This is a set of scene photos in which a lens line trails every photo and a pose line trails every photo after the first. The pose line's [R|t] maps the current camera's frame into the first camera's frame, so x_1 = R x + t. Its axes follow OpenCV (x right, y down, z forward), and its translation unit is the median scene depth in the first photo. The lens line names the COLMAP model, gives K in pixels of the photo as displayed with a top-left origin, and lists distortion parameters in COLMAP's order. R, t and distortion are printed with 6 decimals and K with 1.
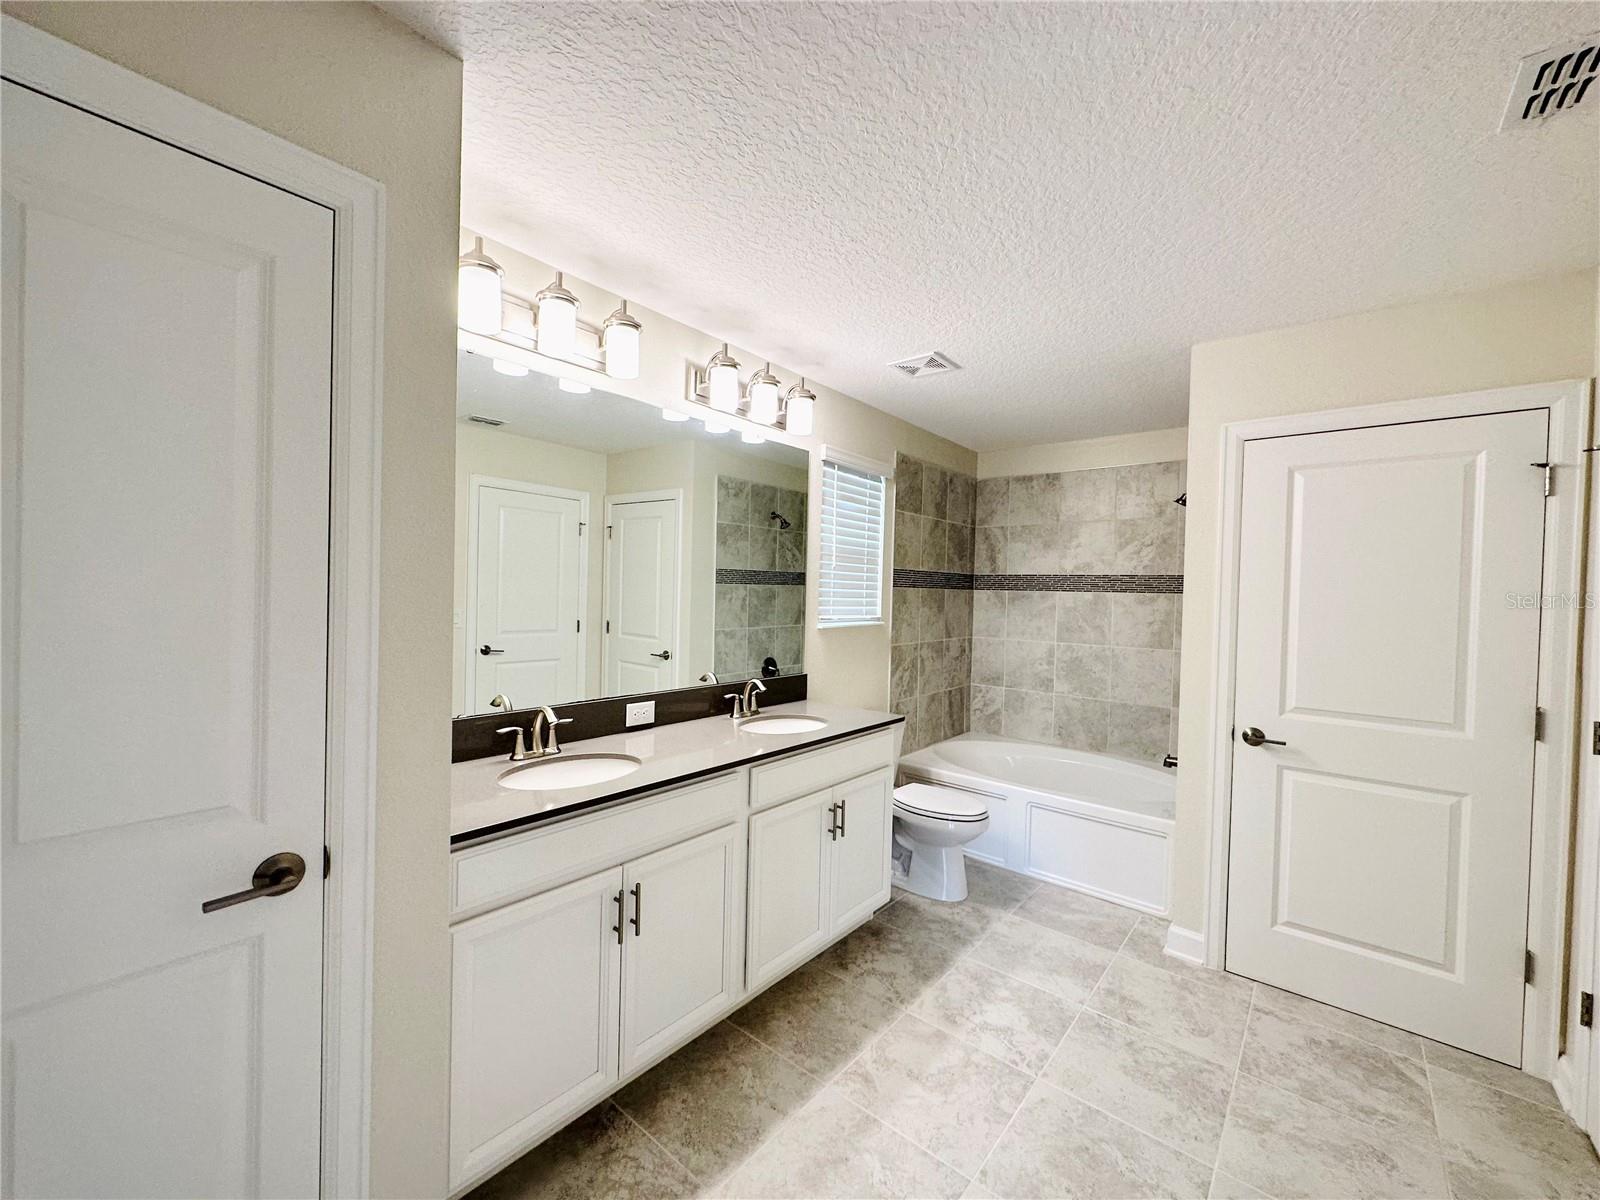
lens RADIAL K [[635.2, 0, 801.5], [0, 635.2, 601.7], [0, 0, 1]] dist [-0.004414, 0.000366]
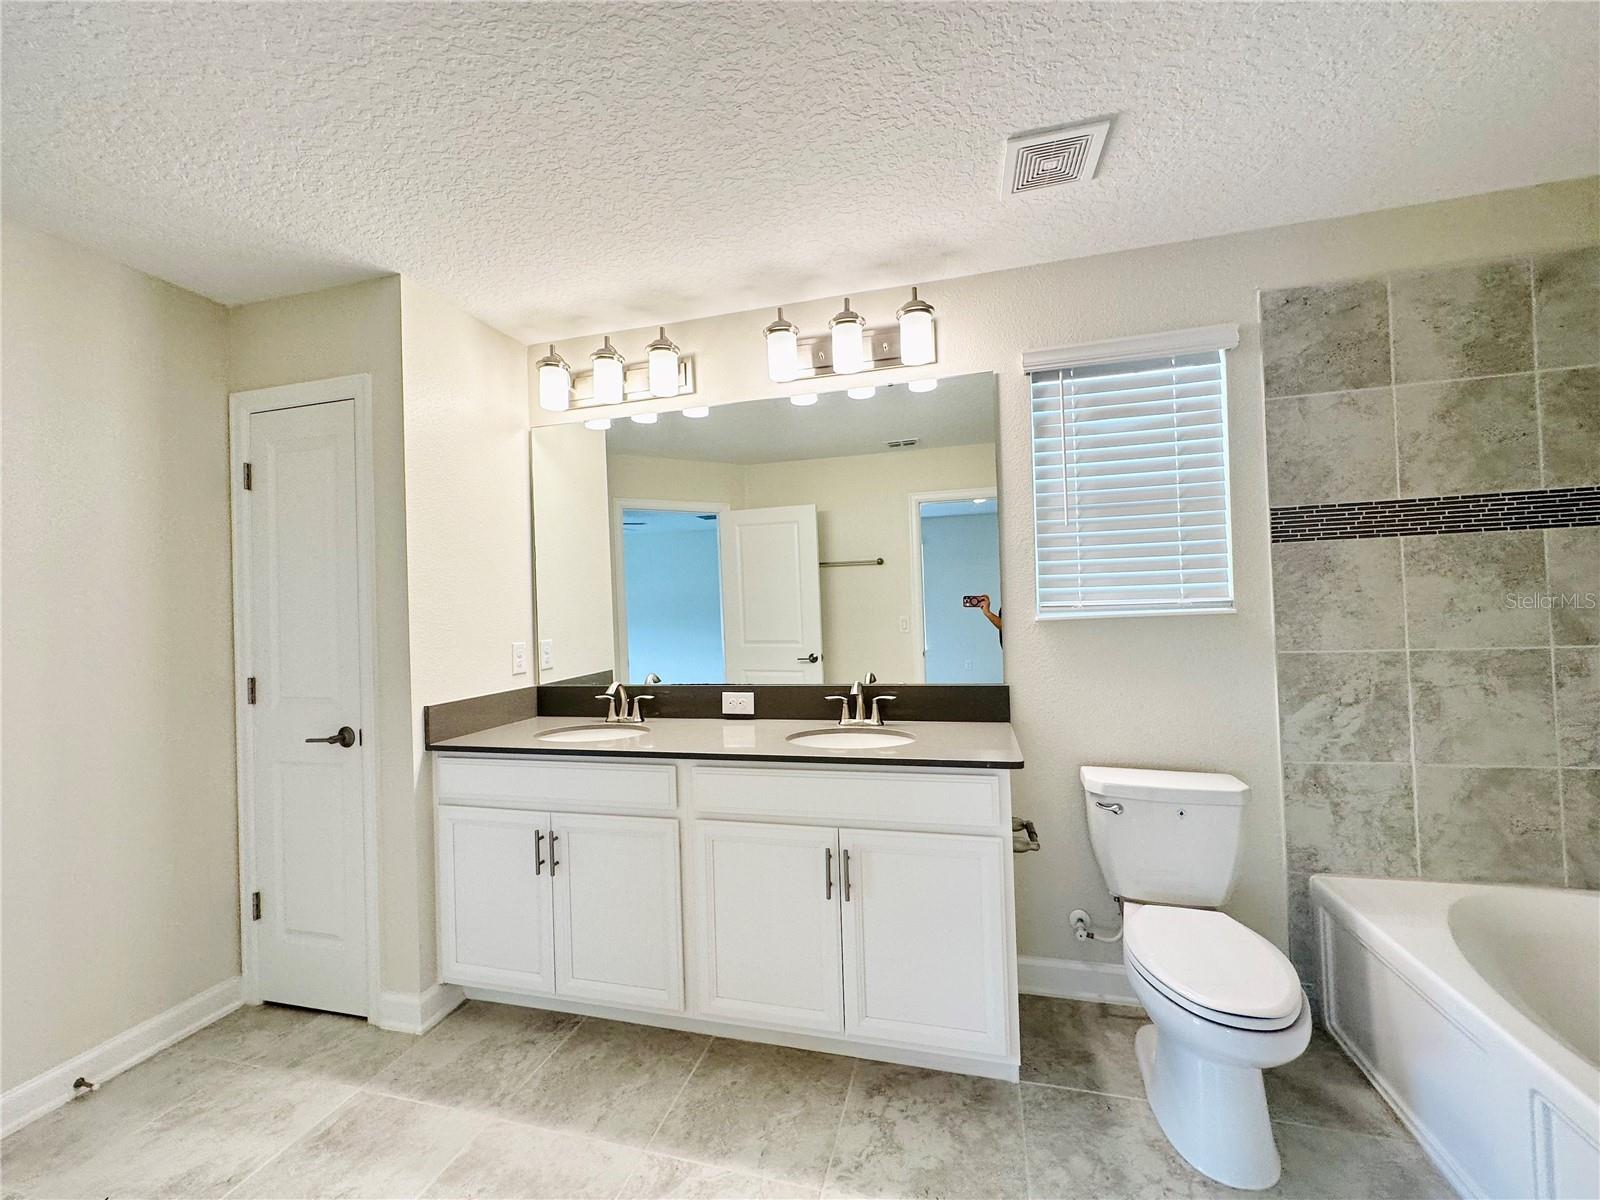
lens RADIAL K [[635.2, 0, 793.3], [0, 635.2, 602.0], [0, 0, 1]] dist [-0.004414, 0.000366]
pose [[0.415961, -0.049718, -0.908022, 0.596214], [0.029512, 0.998716, -0.041165, 0.047402], [0.908903, -0.009674, 0.416895, 0.537795]]
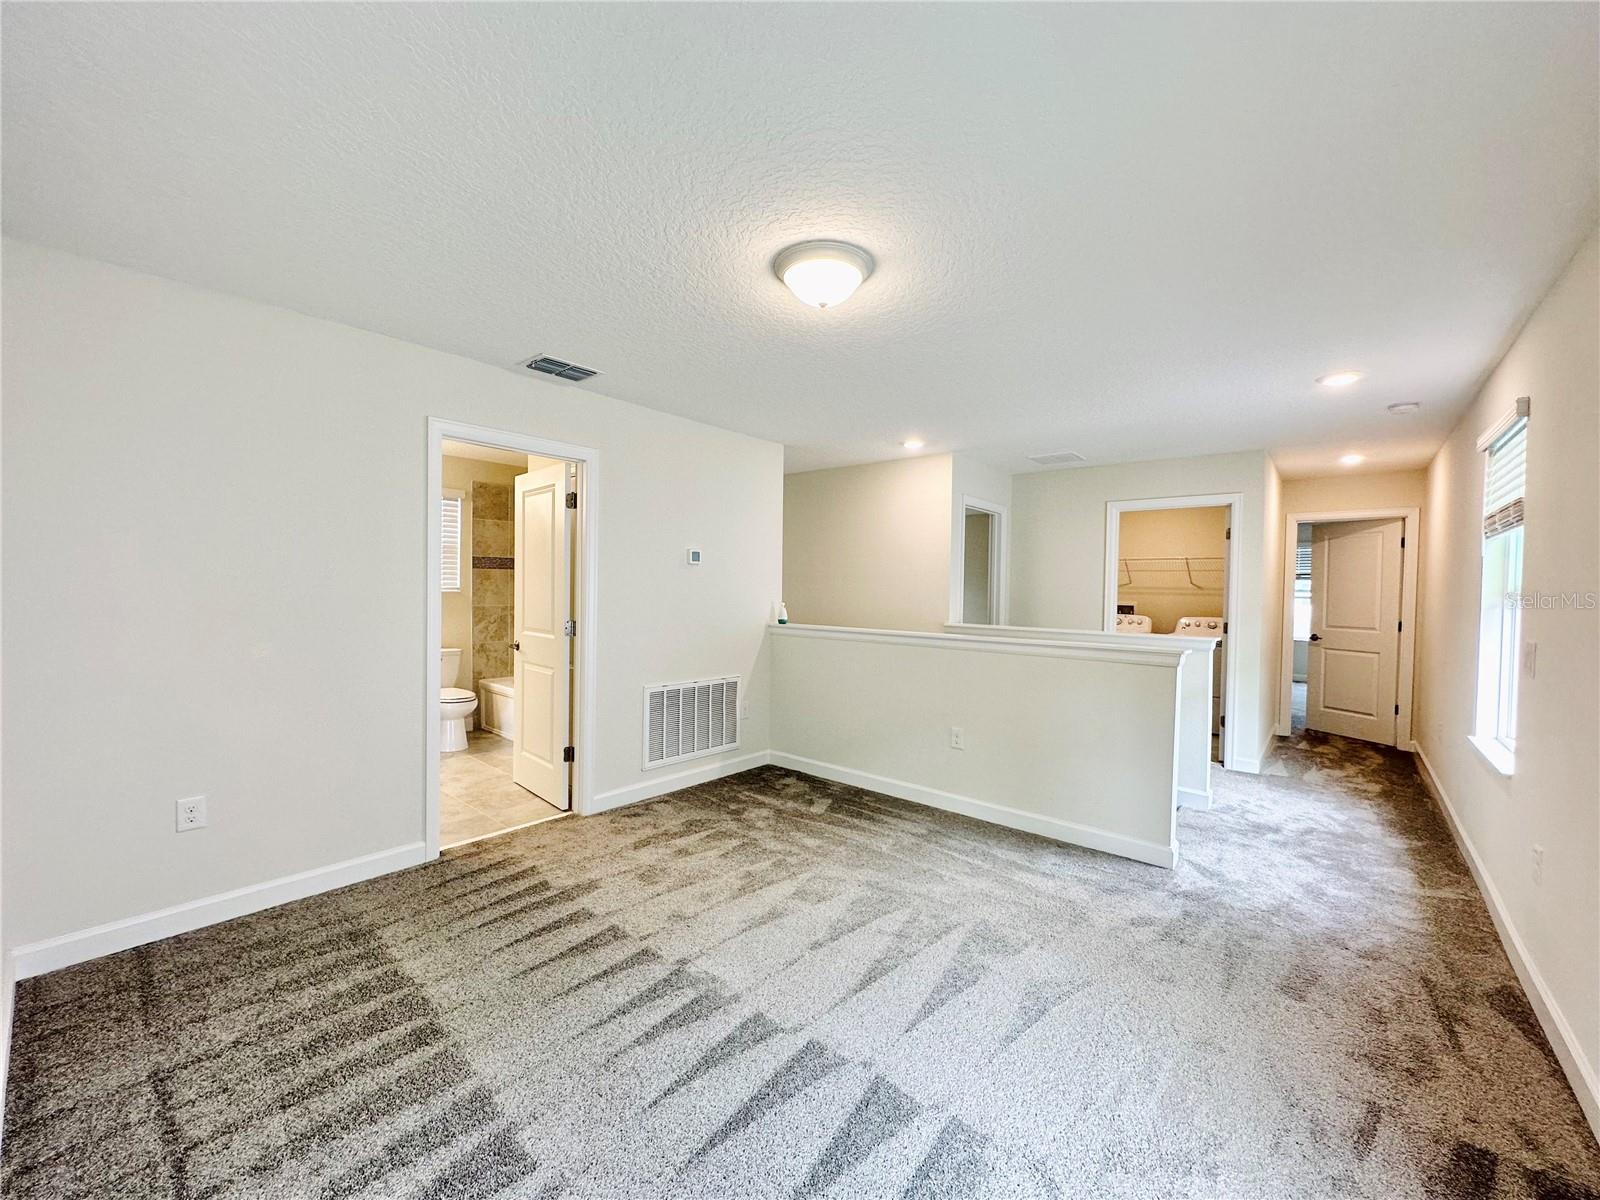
lens RADIAL K [[635.2, 0, 798.3], [0, 635.2, 596.8], [0, 0, 1]] dist [-0.004414, 0.000366]
pose [[0.999885, -0.014437, -0.004627, 1.234544], [0.014426, 0.999893, -0.002376, 0.080668], [0.004661, 0.002309, 0.999986, -0.713311]]
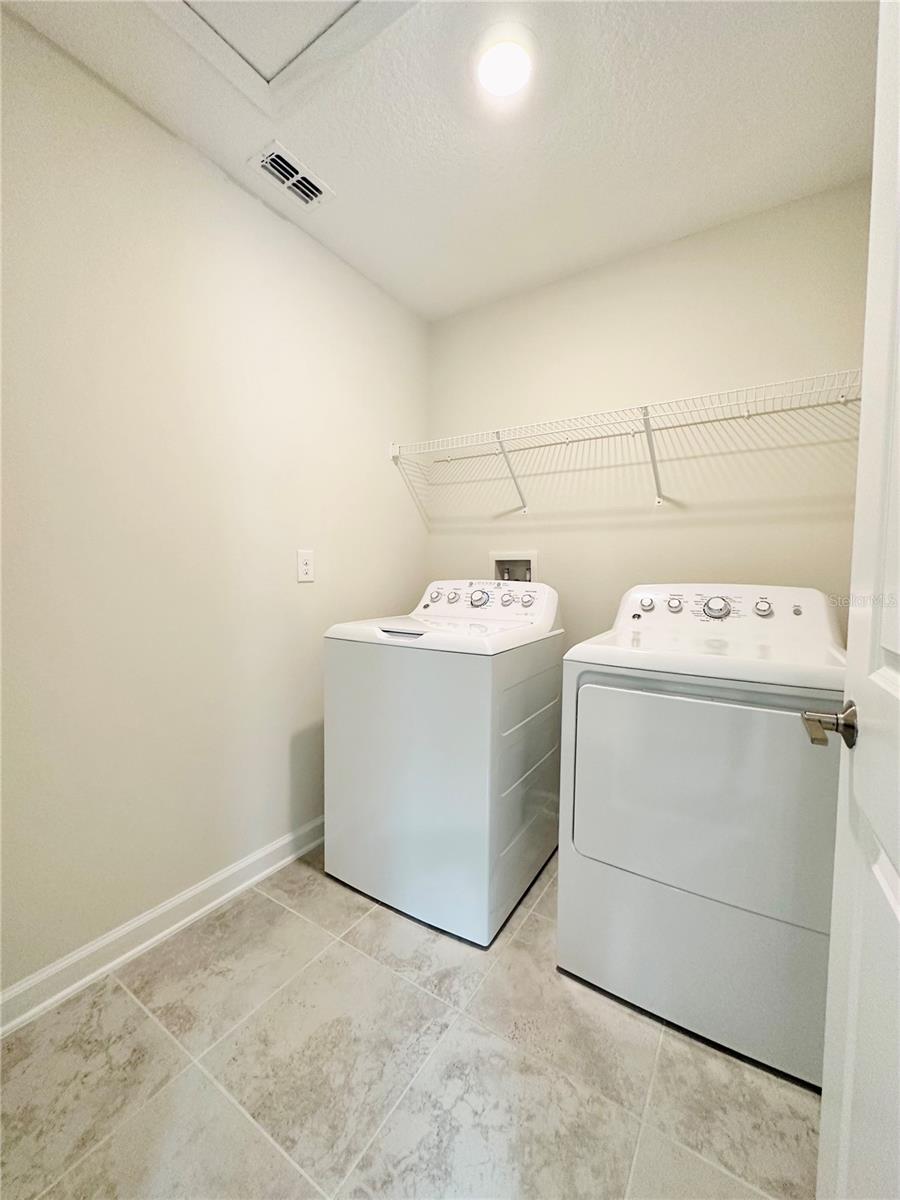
lens RADIAL K [[476.4, 0, 446.8], [0, 476.4, 593.4], [0, 0, 1]] dist [-0.004414, 0.000366]
pose [[0.991317, -0.025902, 0.128920, 2.333062], [0.021345, 0.999102, 0.036608, 0.154738], [-0.129752, -0.033538, 0.990979, 1.075931]]
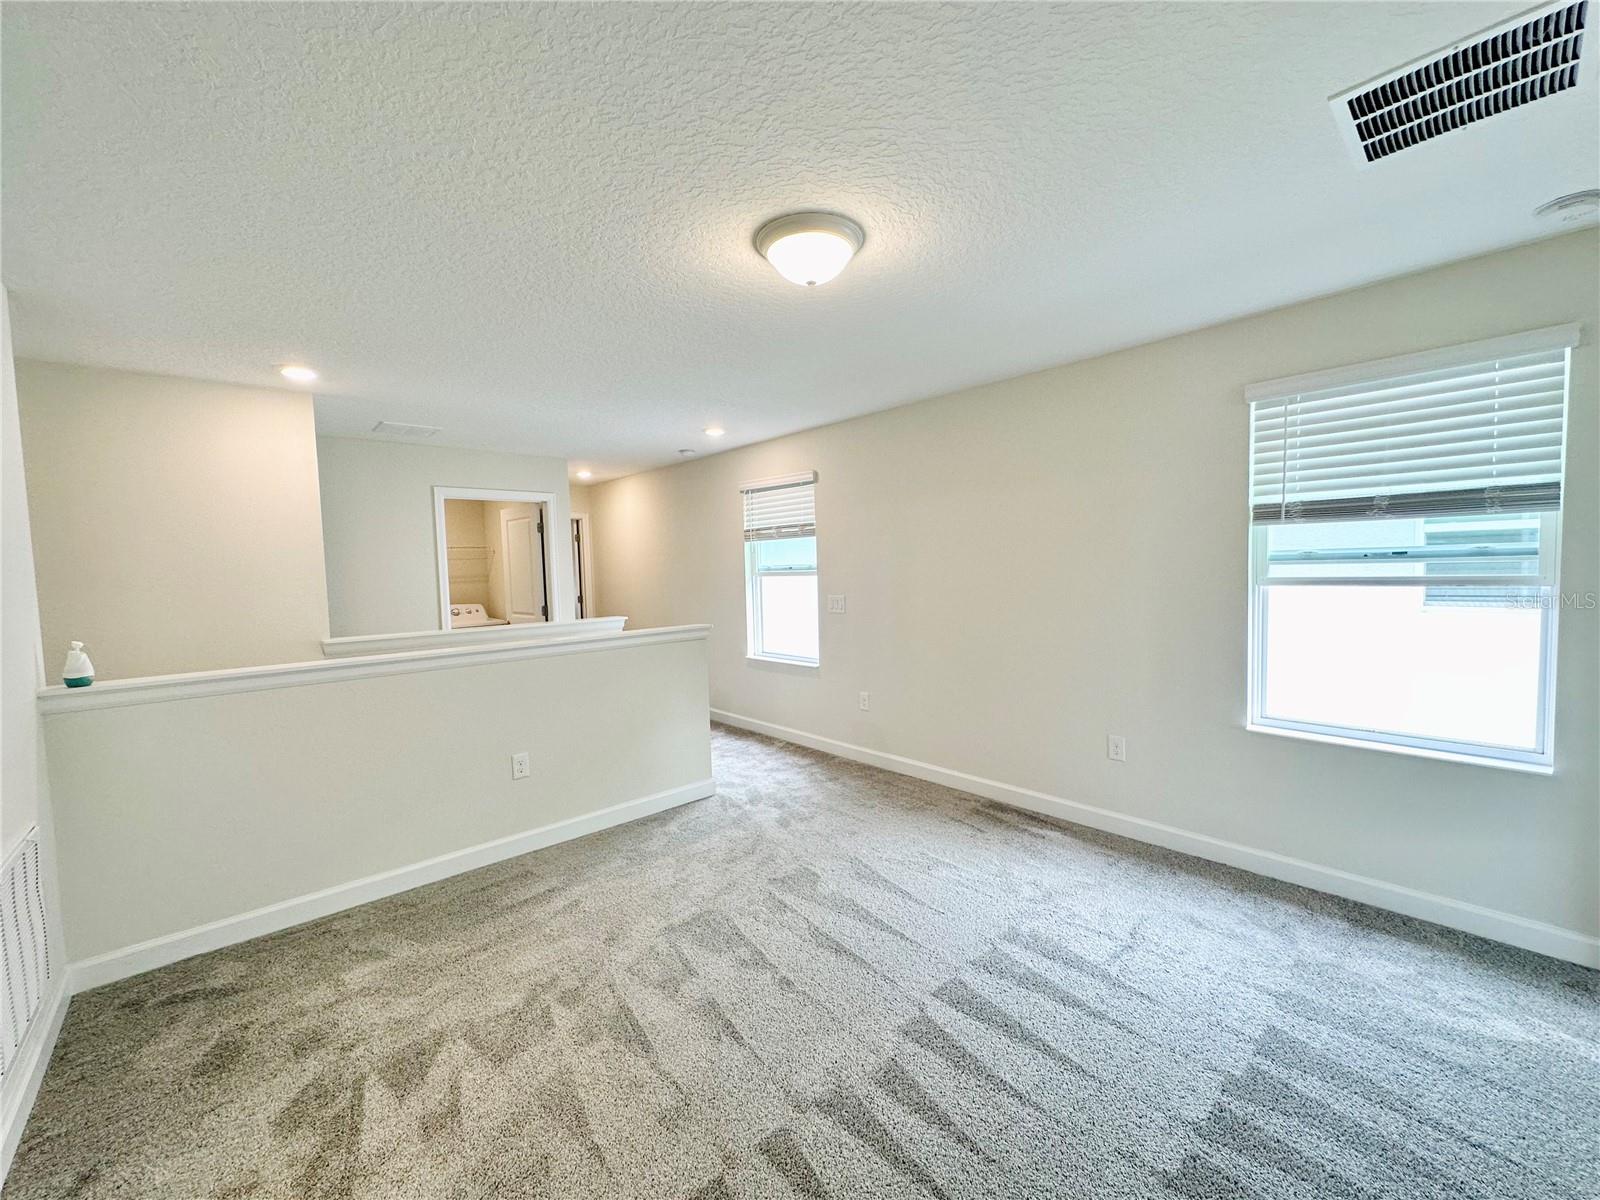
lens RADIAL K [[635.2, 0, 798.1], [0, 635.2, 598.0], [0, 0, 1]] dist [-0.004414, 0.000366]
pose [[0.136238, -0.084450, 0.987070, 0.530450], [0.047581, 0.995768, 0.078627, 0.018385], [-0.989533, 0.036254, 0.139679, -0.013528]]
